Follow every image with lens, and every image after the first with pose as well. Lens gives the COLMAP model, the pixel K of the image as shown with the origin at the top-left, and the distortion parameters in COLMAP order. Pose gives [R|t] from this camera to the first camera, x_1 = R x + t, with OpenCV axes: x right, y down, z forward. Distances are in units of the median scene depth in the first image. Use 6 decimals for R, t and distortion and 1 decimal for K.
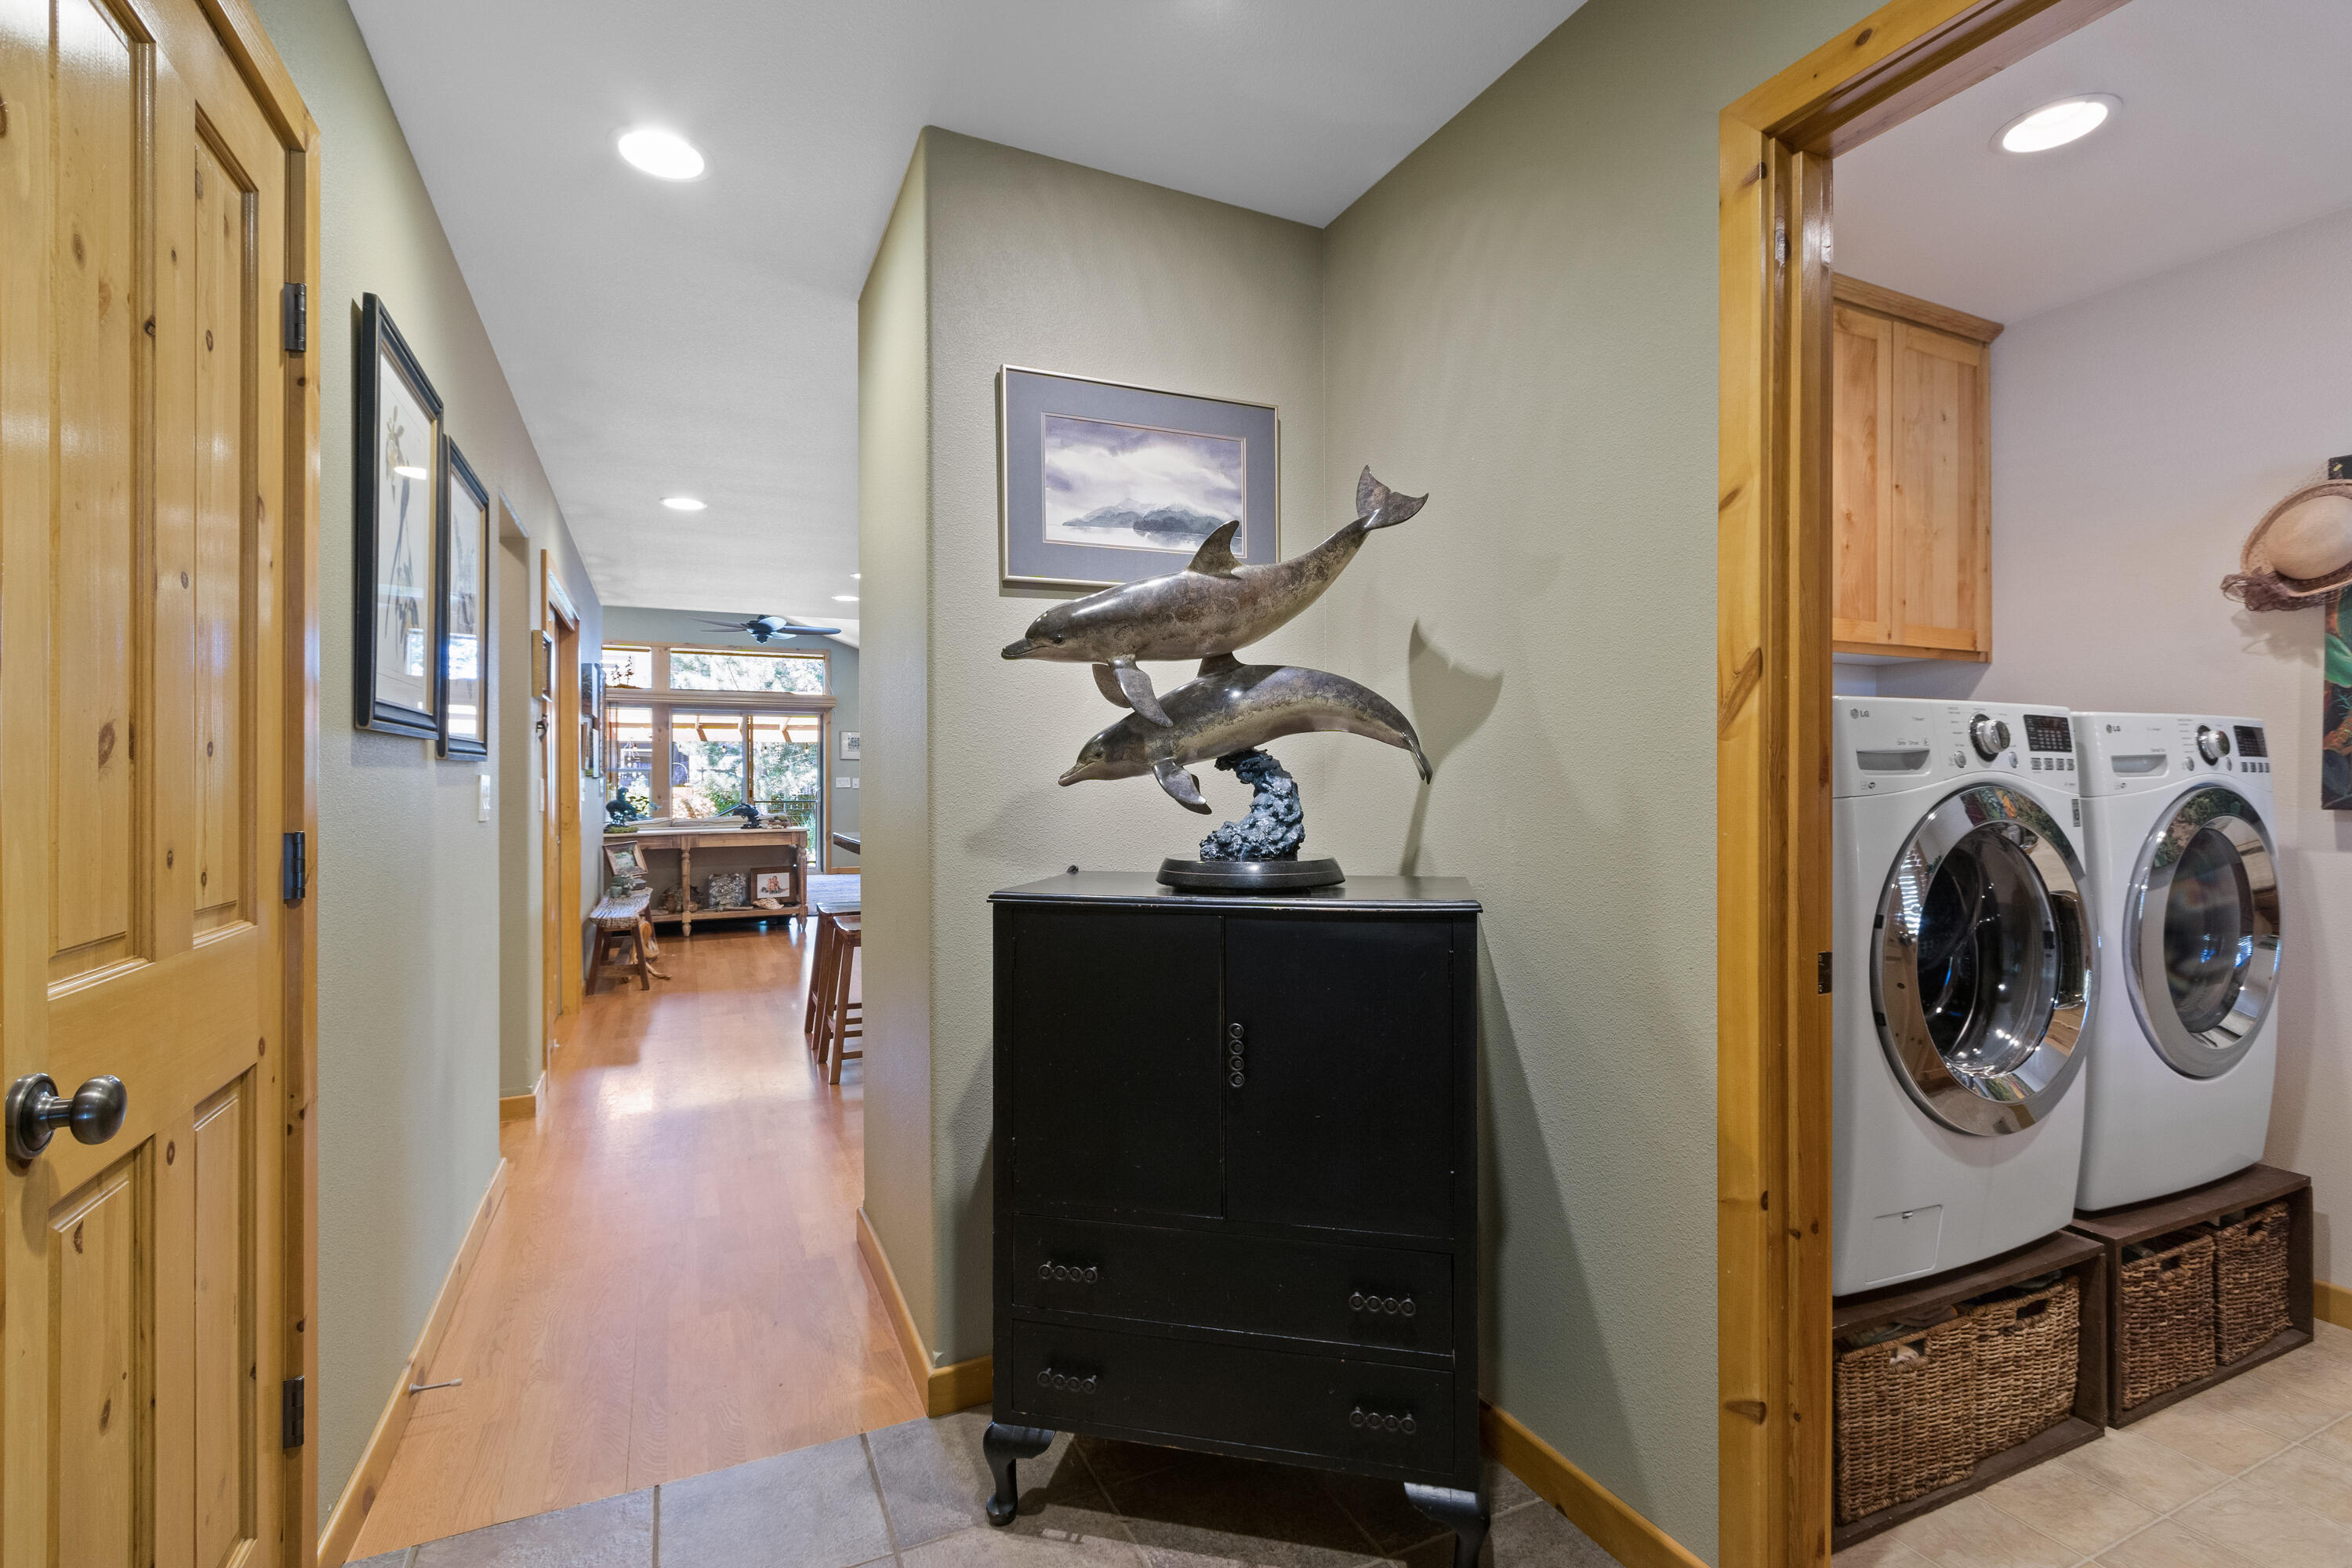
lens RADIAL K [[1058.4, 0, 1176.0], [0, 1058.4, 784.0], [0, 0, 1]] dist [0.000630, 0.000501]
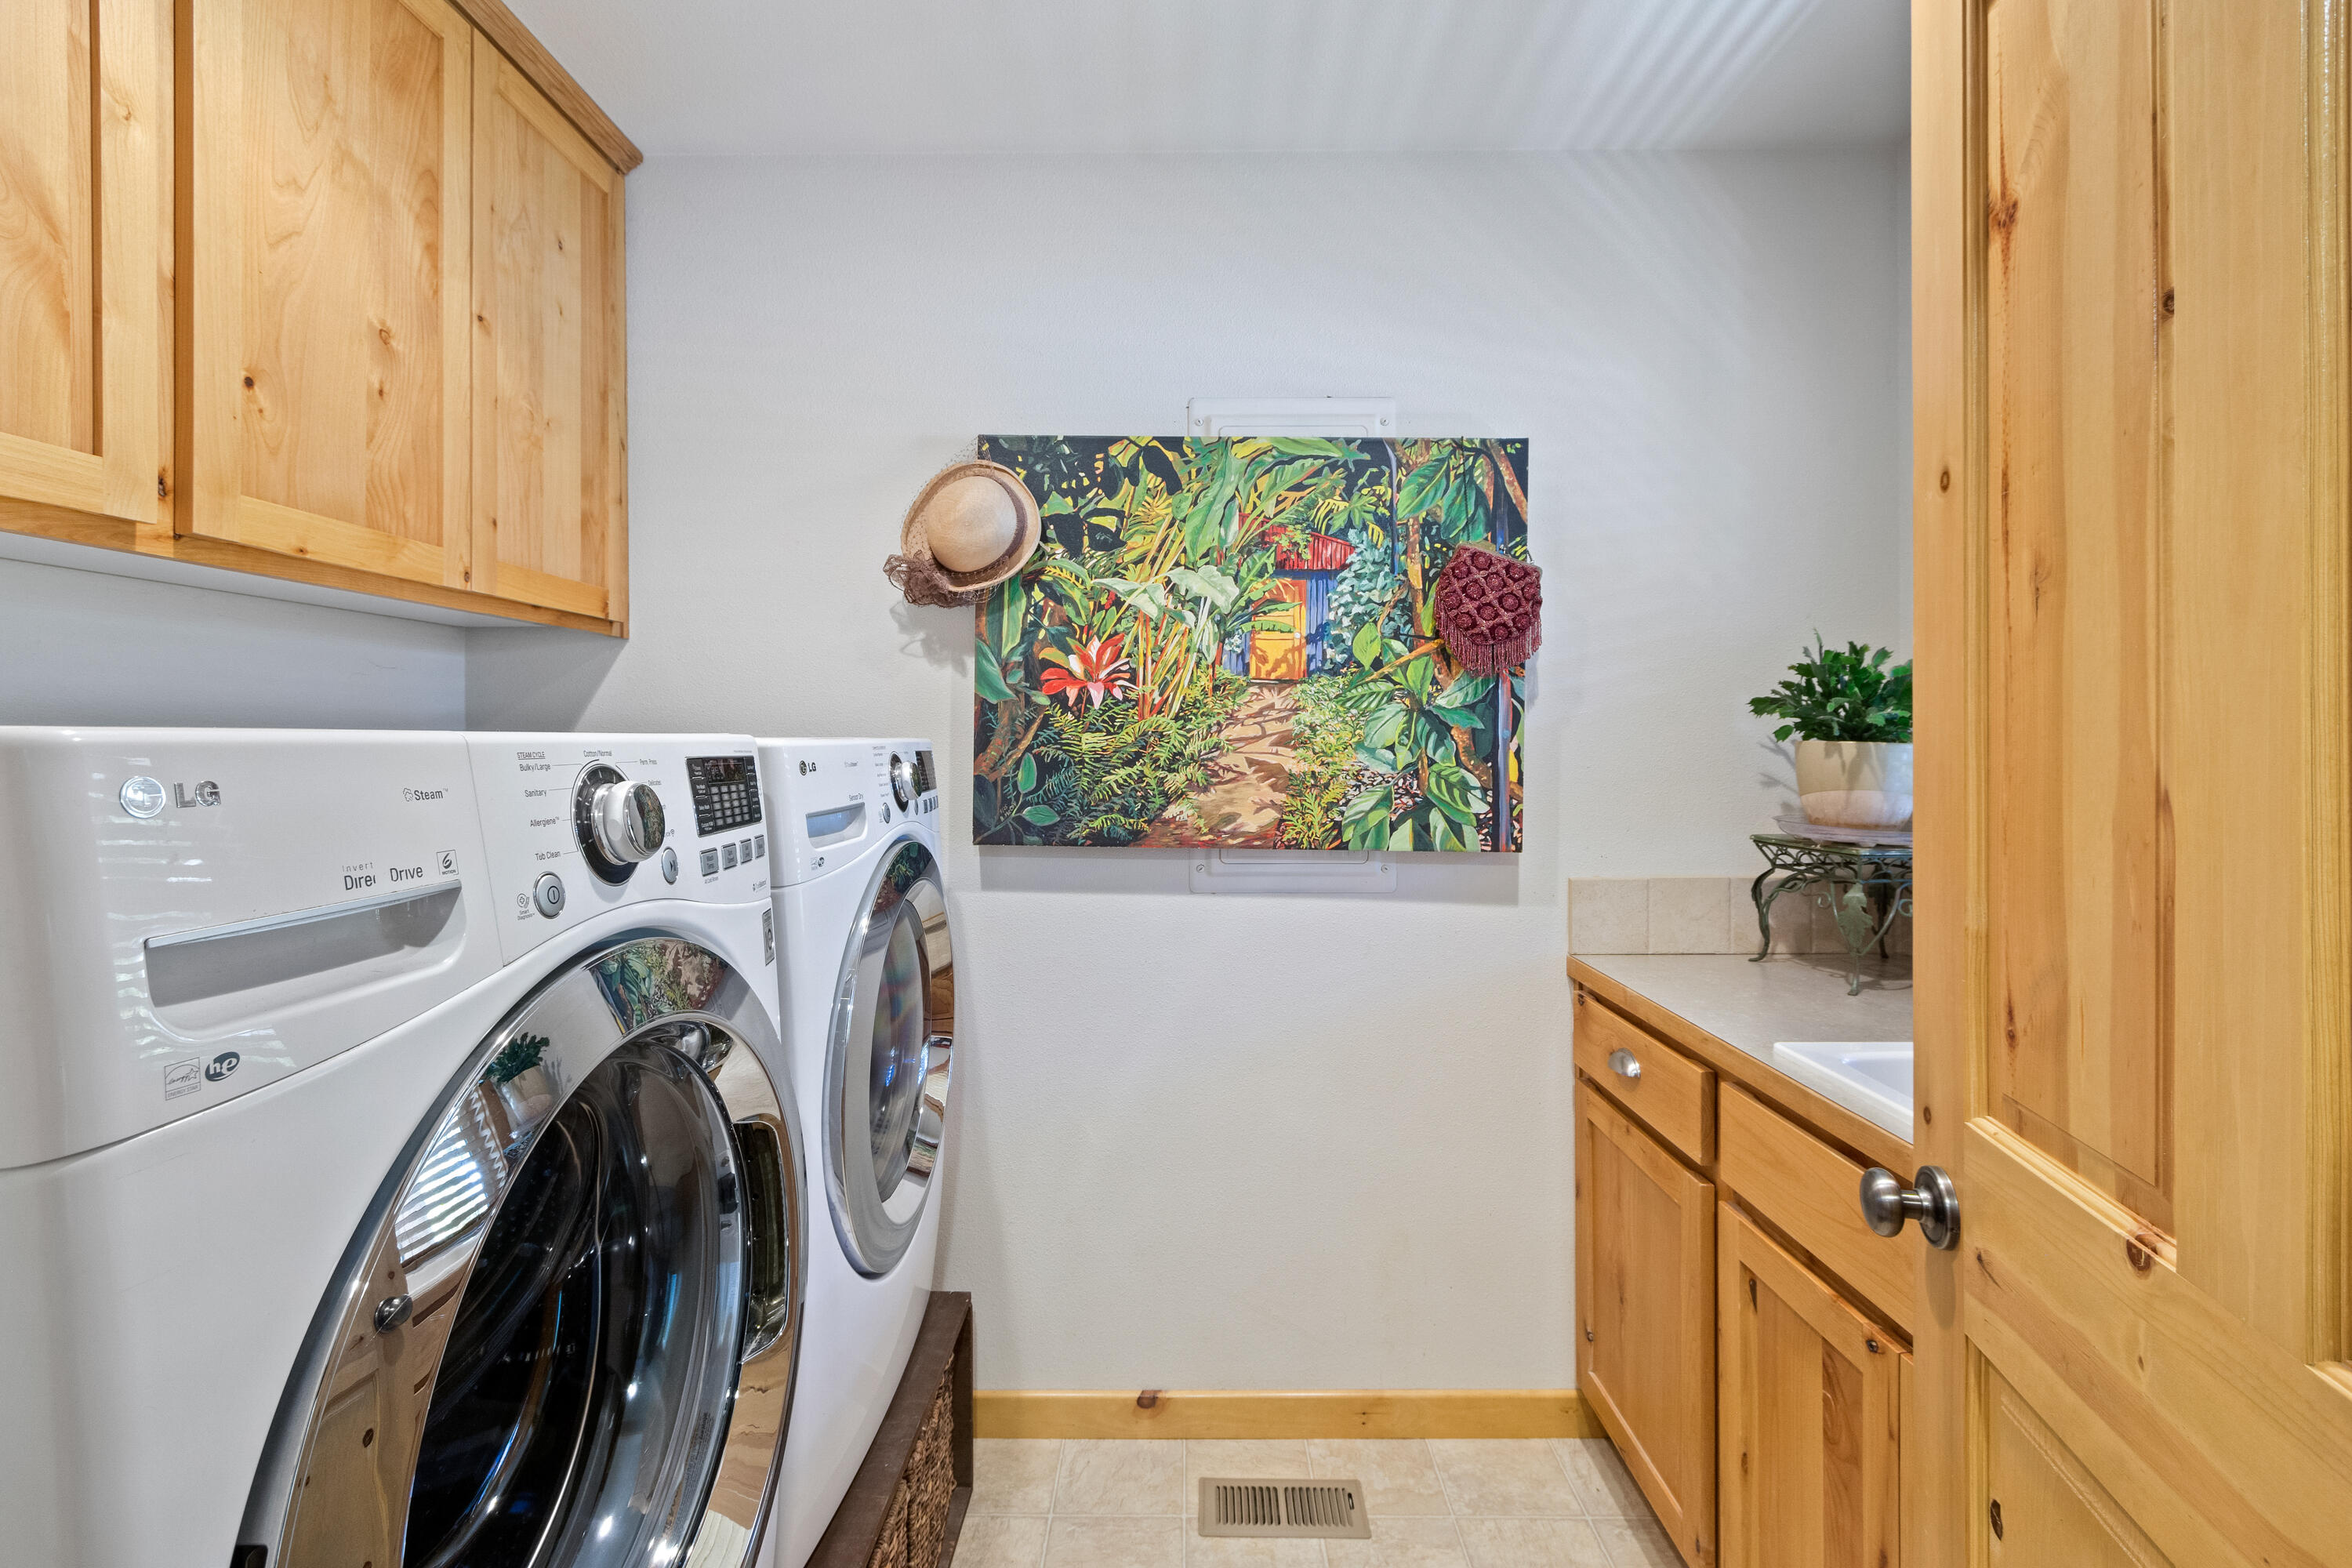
lens RADIAL K [[1081.3, 0, 1190.0], [0, 1081.3, 739.7], [0, 0, 1]] dist [-0.001800, 0.000372]
pose [[0.423337, 0.001242, 0.905972, 0.365882], [0.005206, 0.999979, -0.003803, -0.055955], [-0.905958, 0.006326, 0.423321, 0.472363]]
